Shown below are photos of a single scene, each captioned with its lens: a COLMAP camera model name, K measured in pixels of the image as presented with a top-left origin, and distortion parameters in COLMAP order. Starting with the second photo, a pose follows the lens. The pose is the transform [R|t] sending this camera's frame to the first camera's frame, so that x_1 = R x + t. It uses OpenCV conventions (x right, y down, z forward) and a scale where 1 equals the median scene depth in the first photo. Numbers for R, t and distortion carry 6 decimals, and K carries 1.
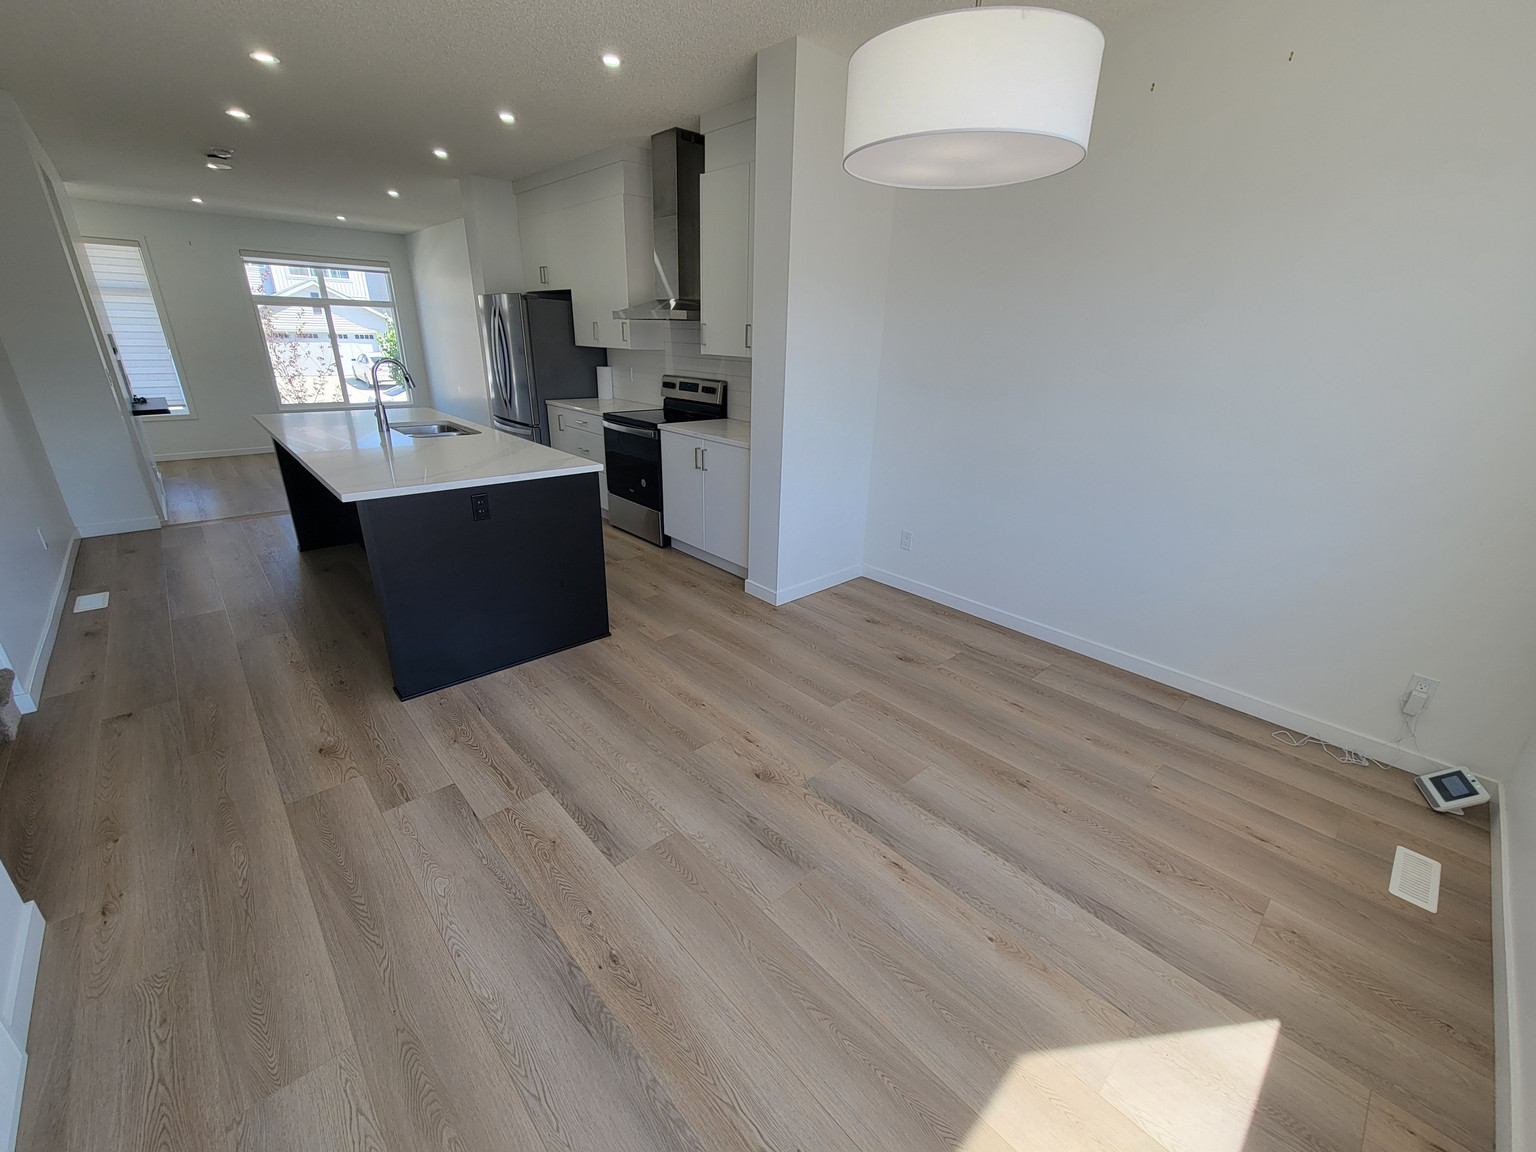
lens RADIAL K [[626.7, 0, 768.0], [0, 626.7, 576.0], [0, 0, 1]] dist [-0.000562, -0.000280]
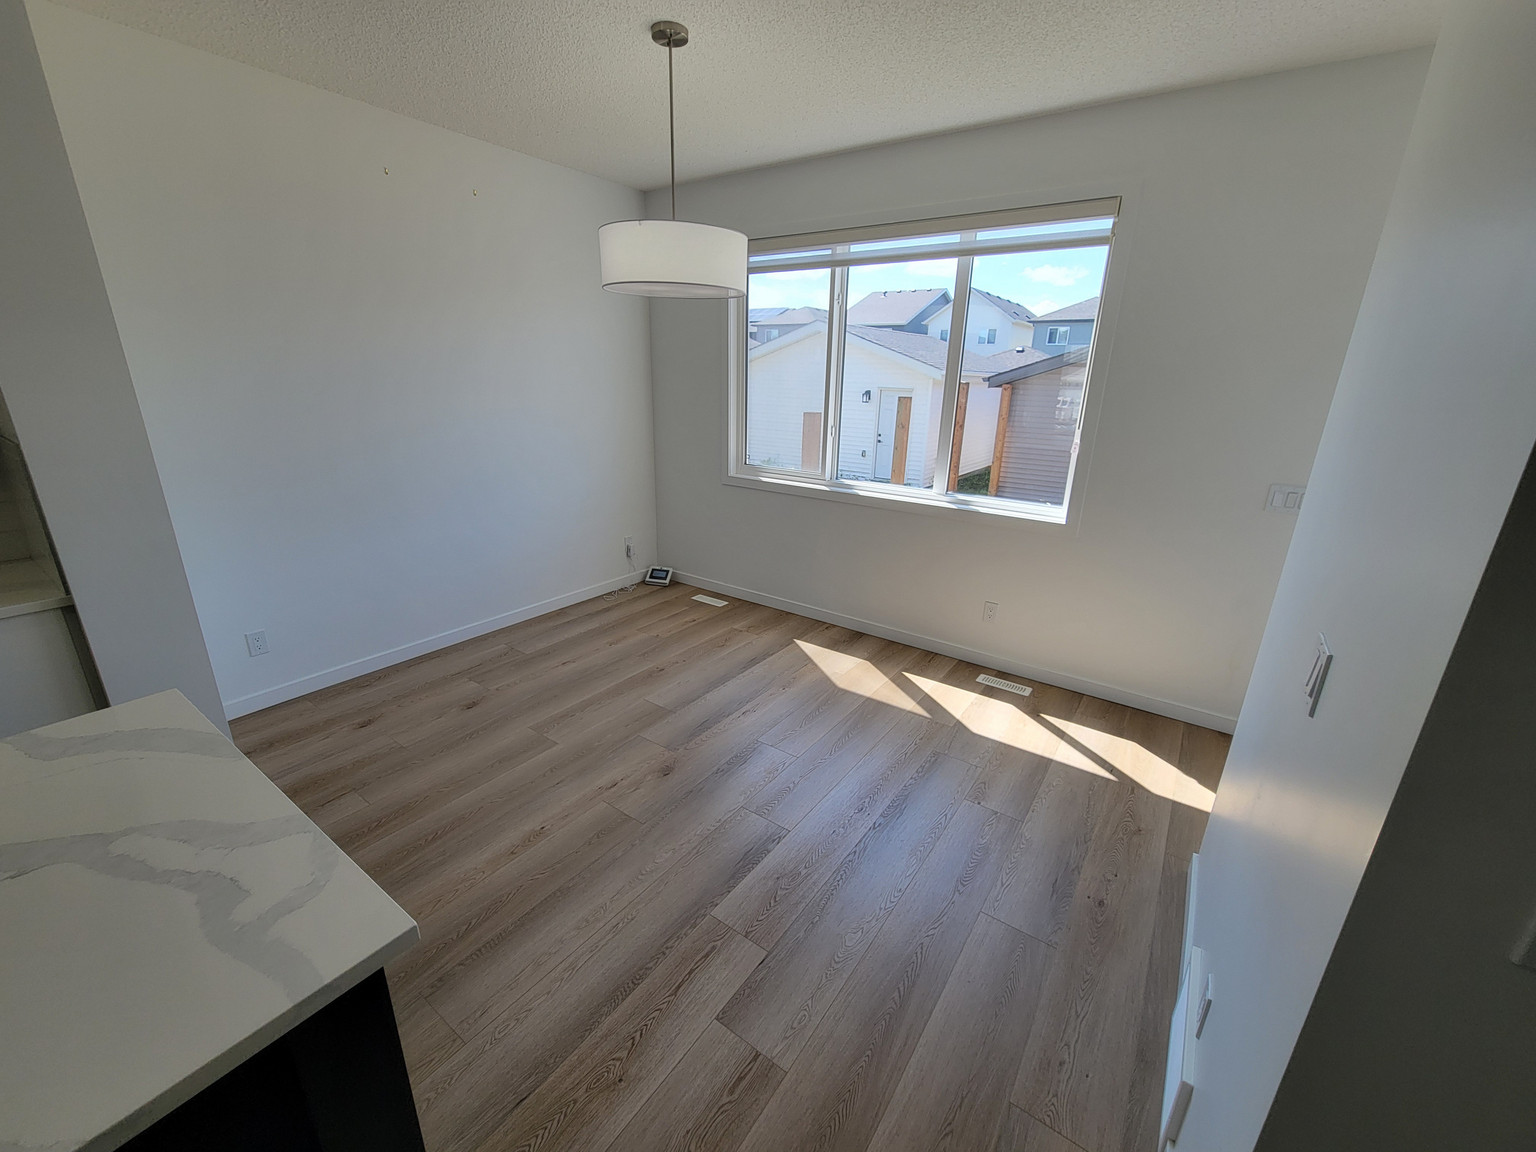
lens RADIAL K [[626.7, 0, 768.0], [0, 626.7, 576.0], [0, 0, 1]] dist [-0.000562, -0.000280]
pose [[-0.201052, -0.336673, 0.919907, -0.938672], [0.324301, 0.863251, 0.386816, -0.359795], [-0.924341, 0.376097, -0.064375, 0.727367]]
